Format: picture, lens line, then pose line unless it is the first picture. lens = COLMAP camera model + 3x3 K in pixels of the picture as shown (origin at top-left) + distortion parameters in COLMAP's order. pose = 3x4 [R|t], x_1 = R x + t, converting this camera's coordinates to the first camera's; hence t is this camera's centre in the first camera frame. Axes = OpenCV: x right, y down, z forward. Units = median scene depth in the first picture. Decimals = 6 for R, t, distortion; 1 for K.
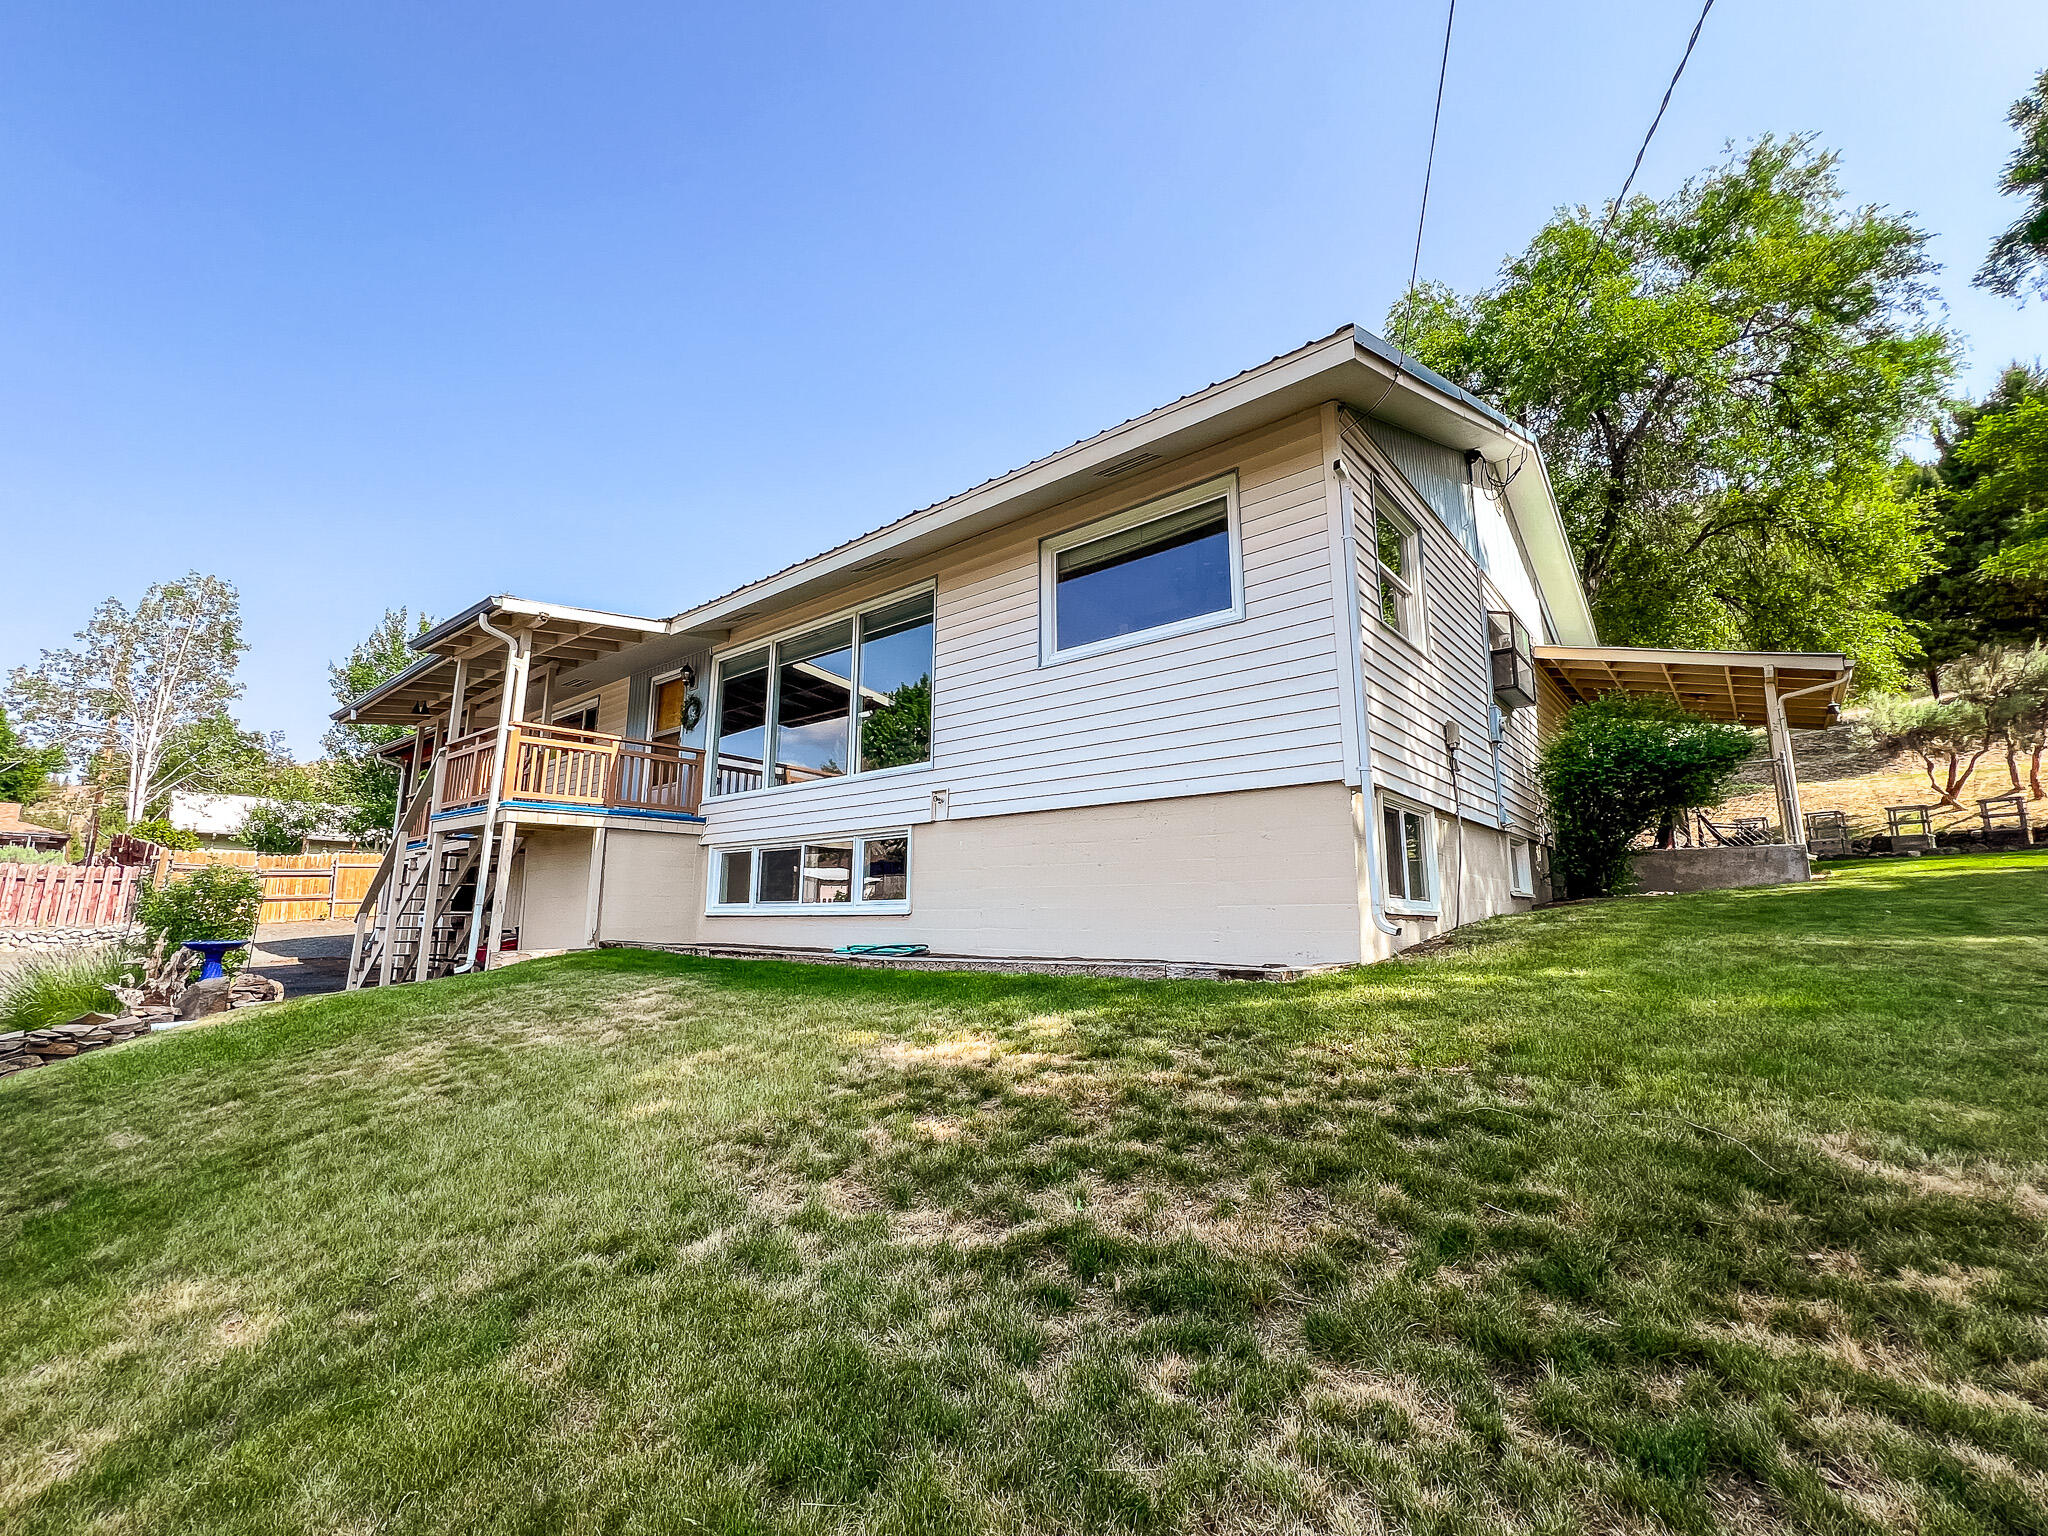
lens RADIAL K [[883.1, 0, 1024.0], [0, 883.1, 766.7], [0, 0, 1]] dist [-0.001979, -0.000327]
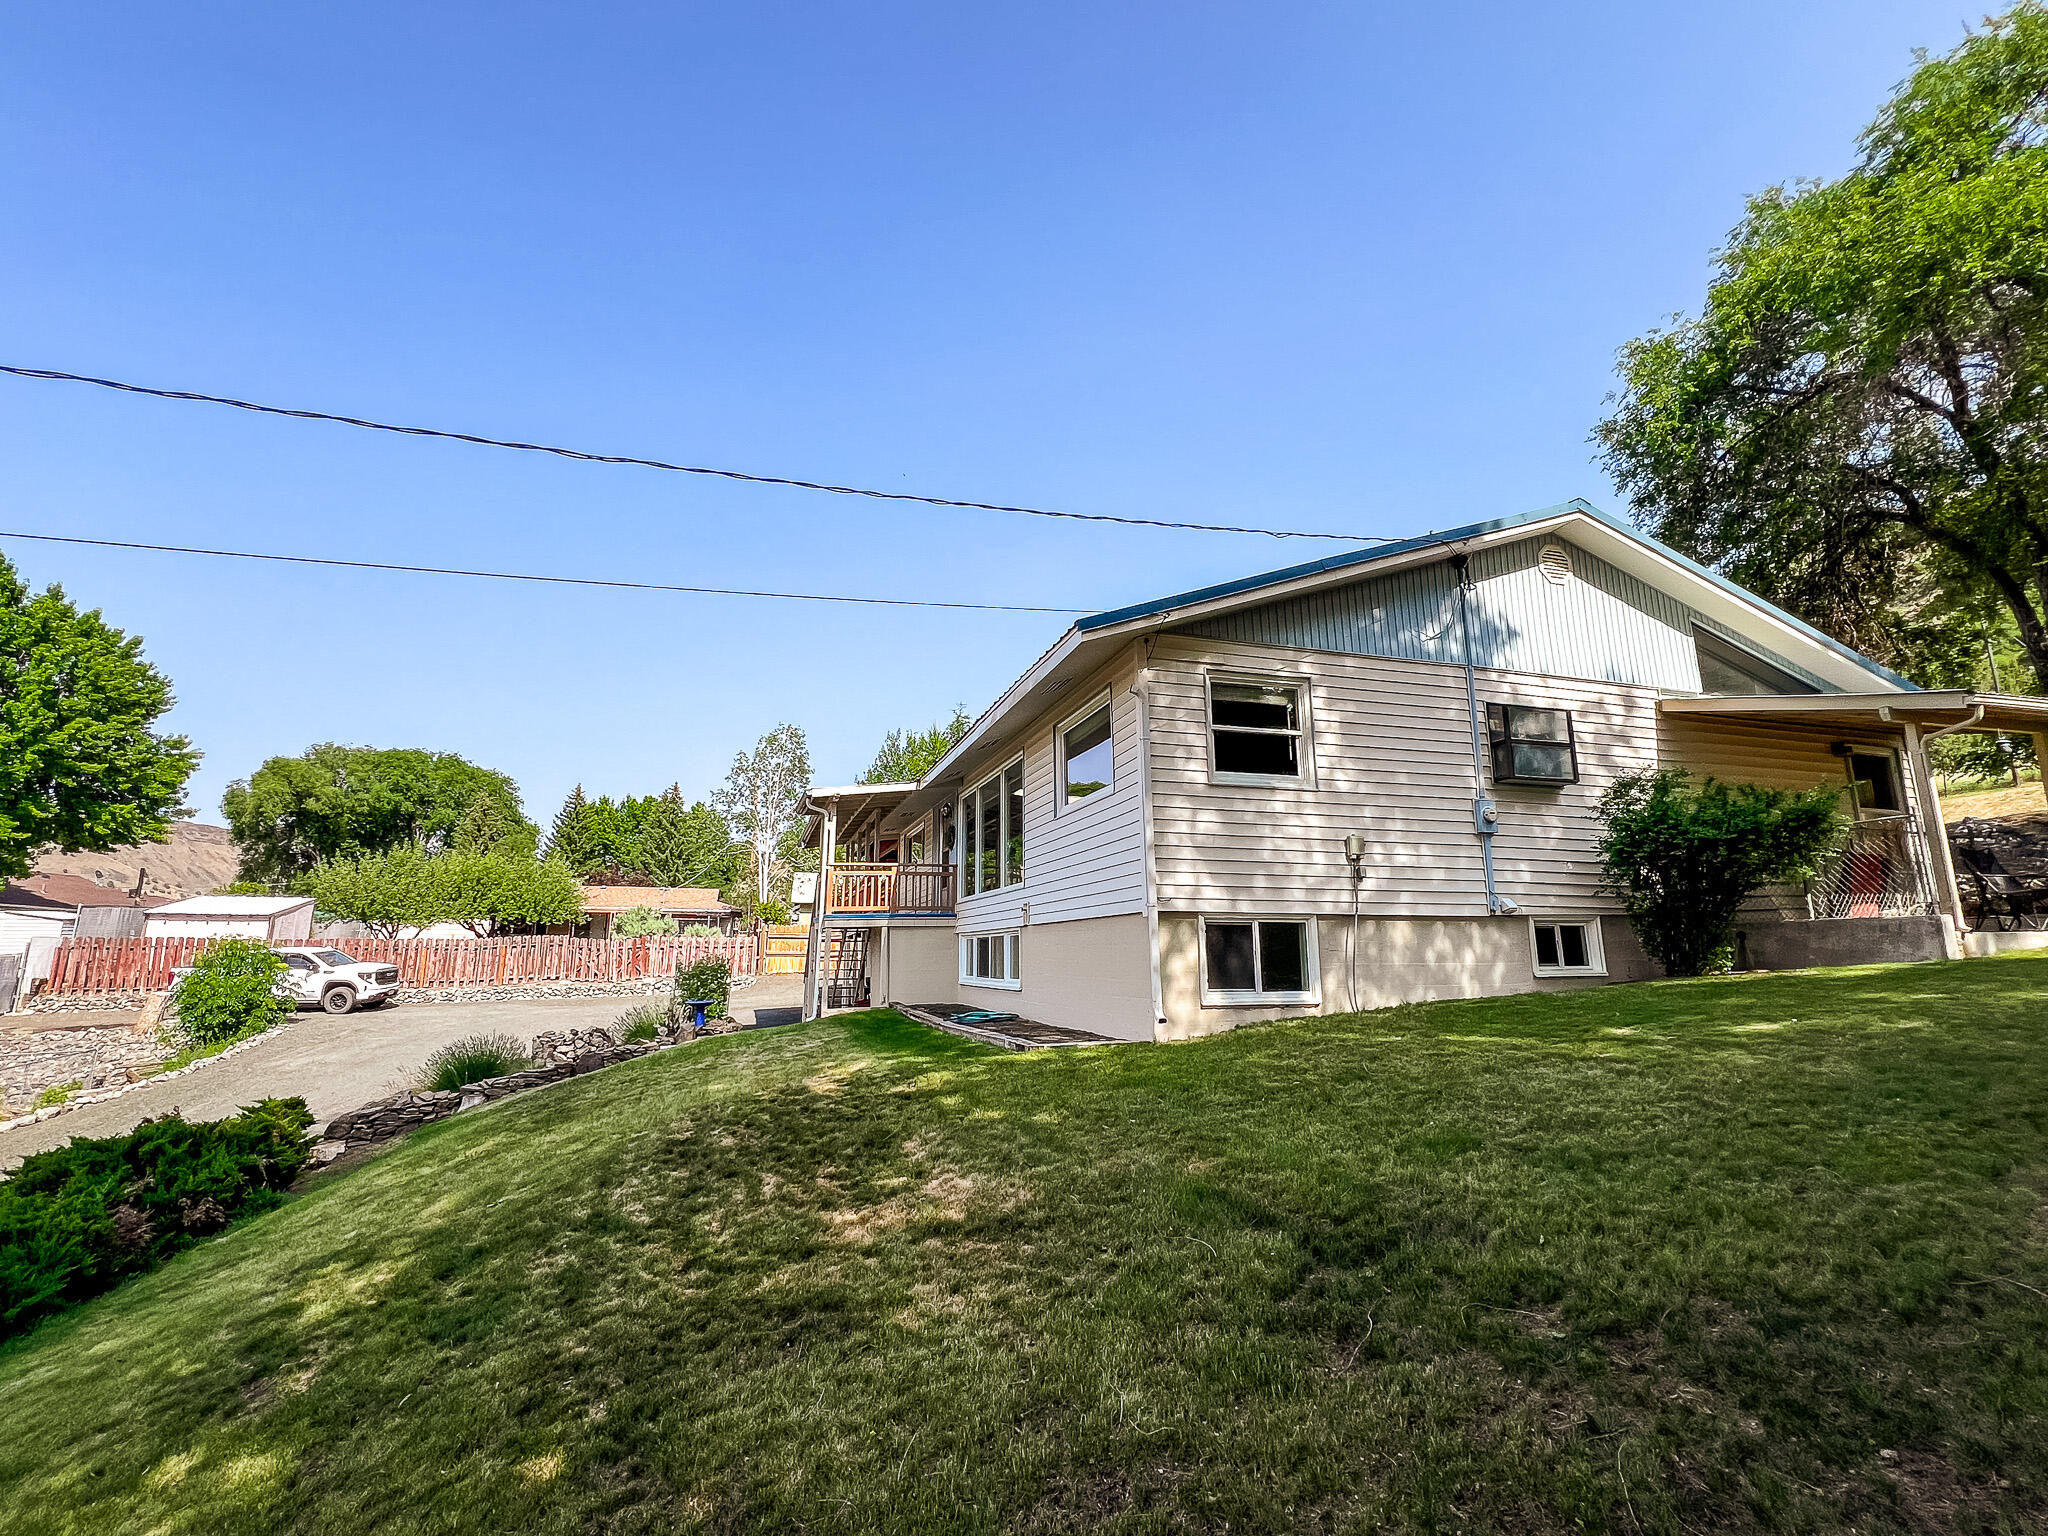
lens RADIAL K [[937.0, 0, 1017.2], [0, 937.0, 762.7], [0, 0, 1]] dist [-0.005623, 0.001087]
pose [[0.834953, -0.118533, -0.537405, 0.533349], [0.102713, 0.992934, -0.059424, -0.080508], [0.540651, -0.005582, 0.841228, -0.200263]]
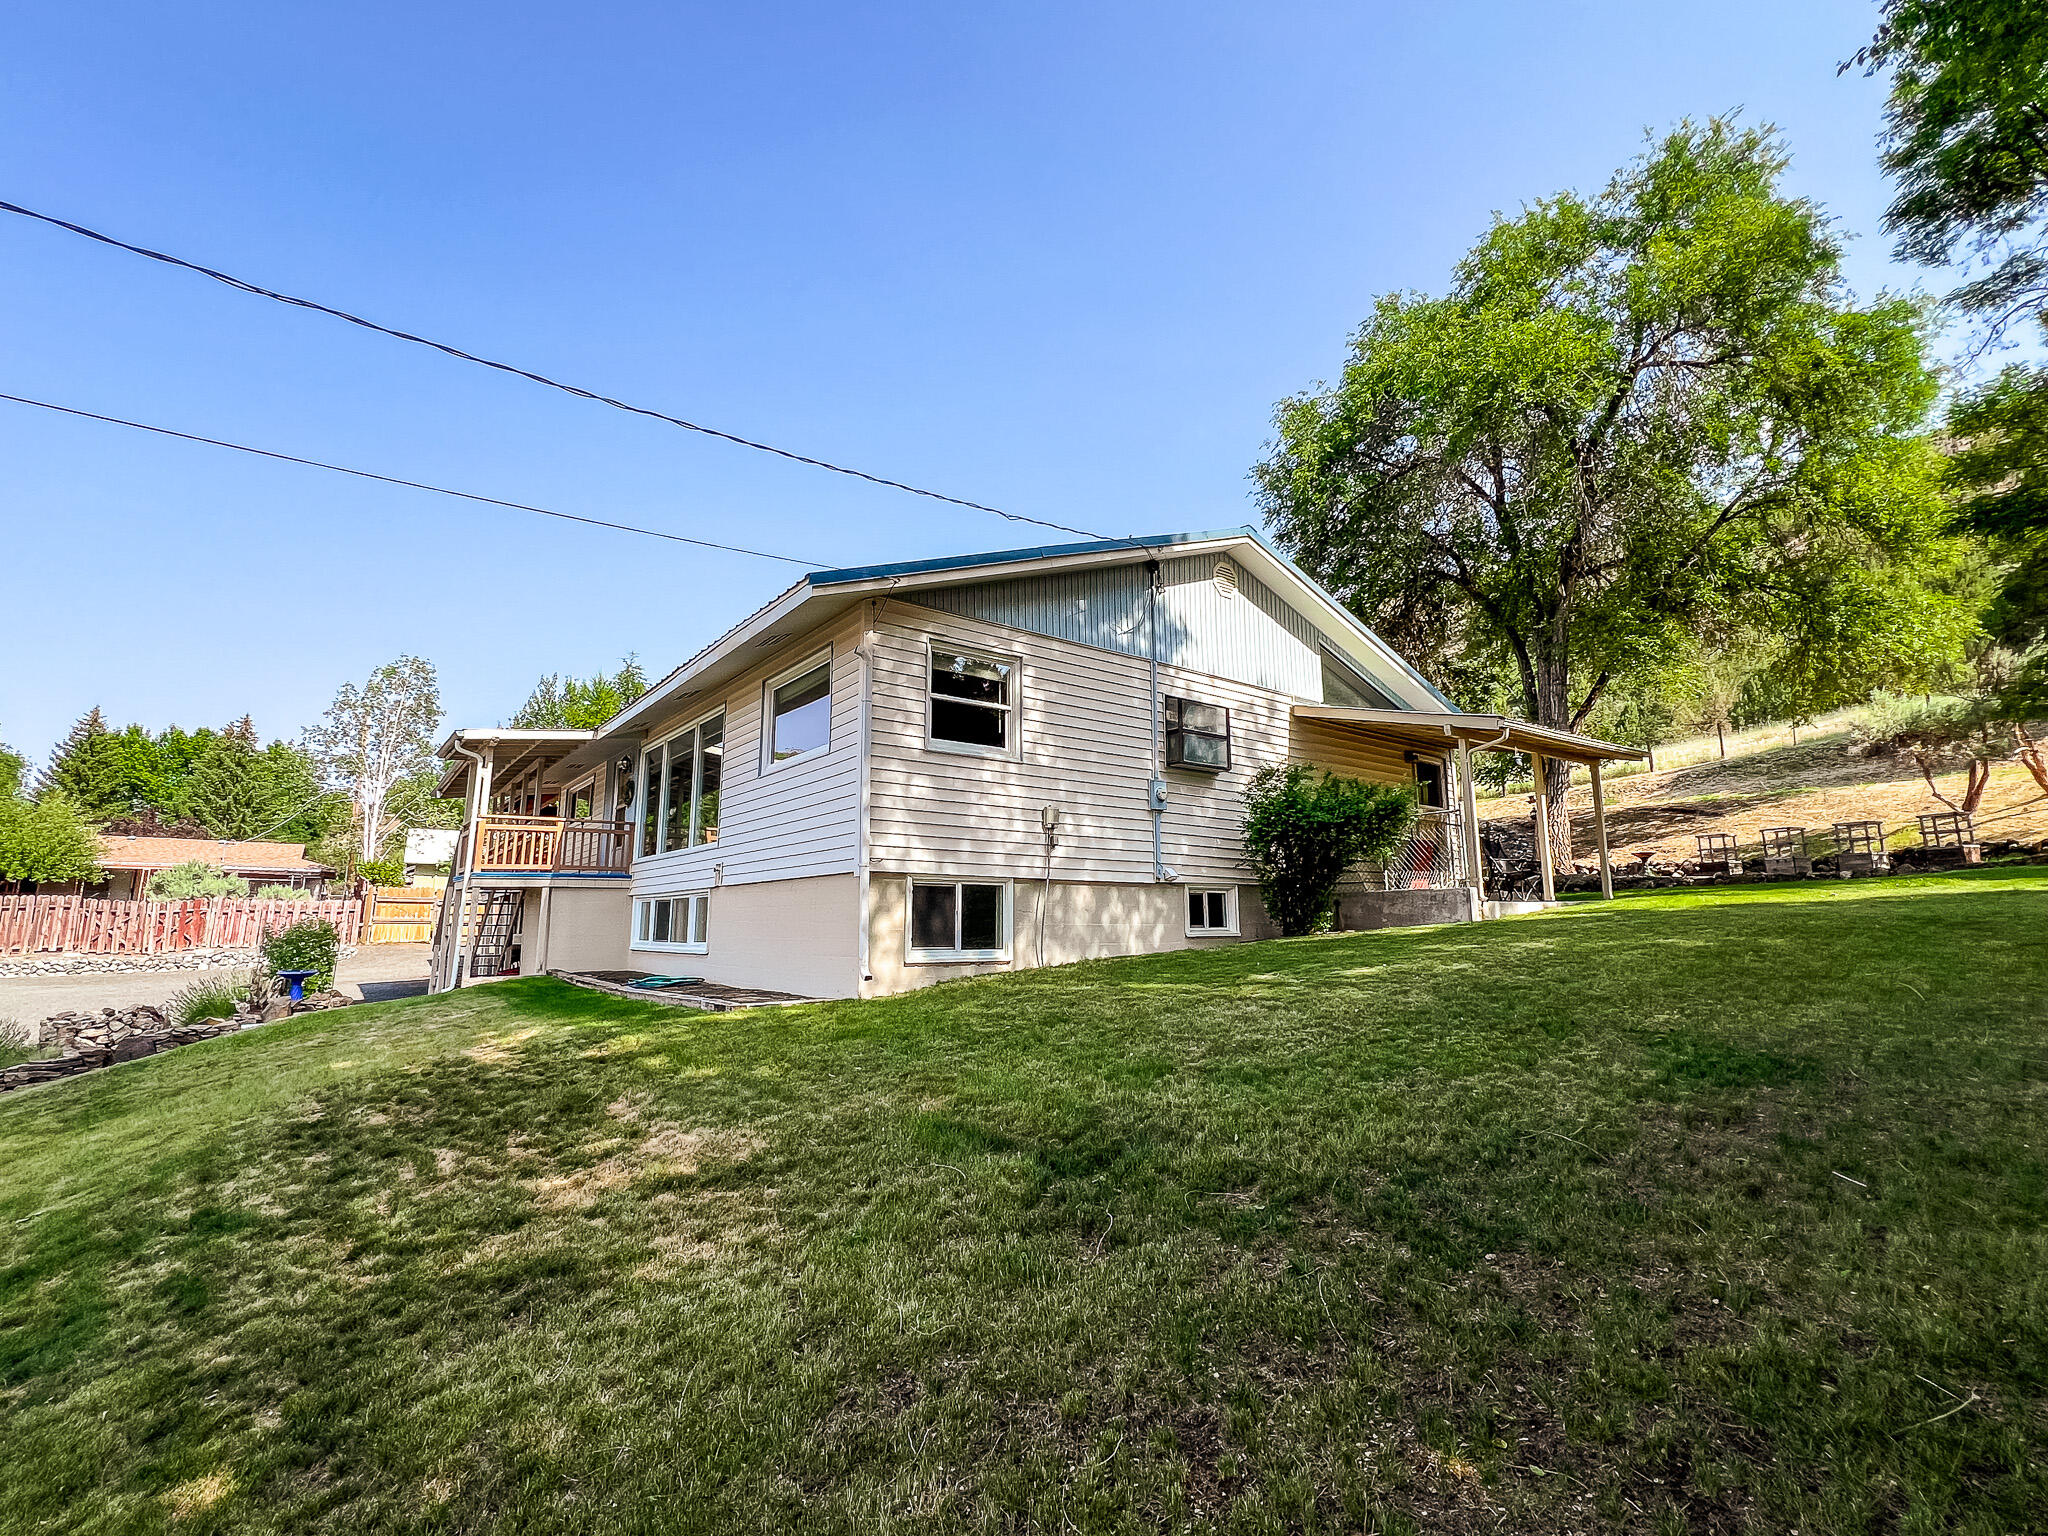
lens RADIAL K [[937.0, 0, 1018.2], [0, 937.0, 762.3], [0, 0, 1]] dist [-0.005623, 0.001087]
pose [[0.973635, -0.045515, -0.223527, 0.501107], [0.045663, 0.998947, -0.004512, -0.074610], [0.223497, -0.005813, 0.974687, -0.223408]]
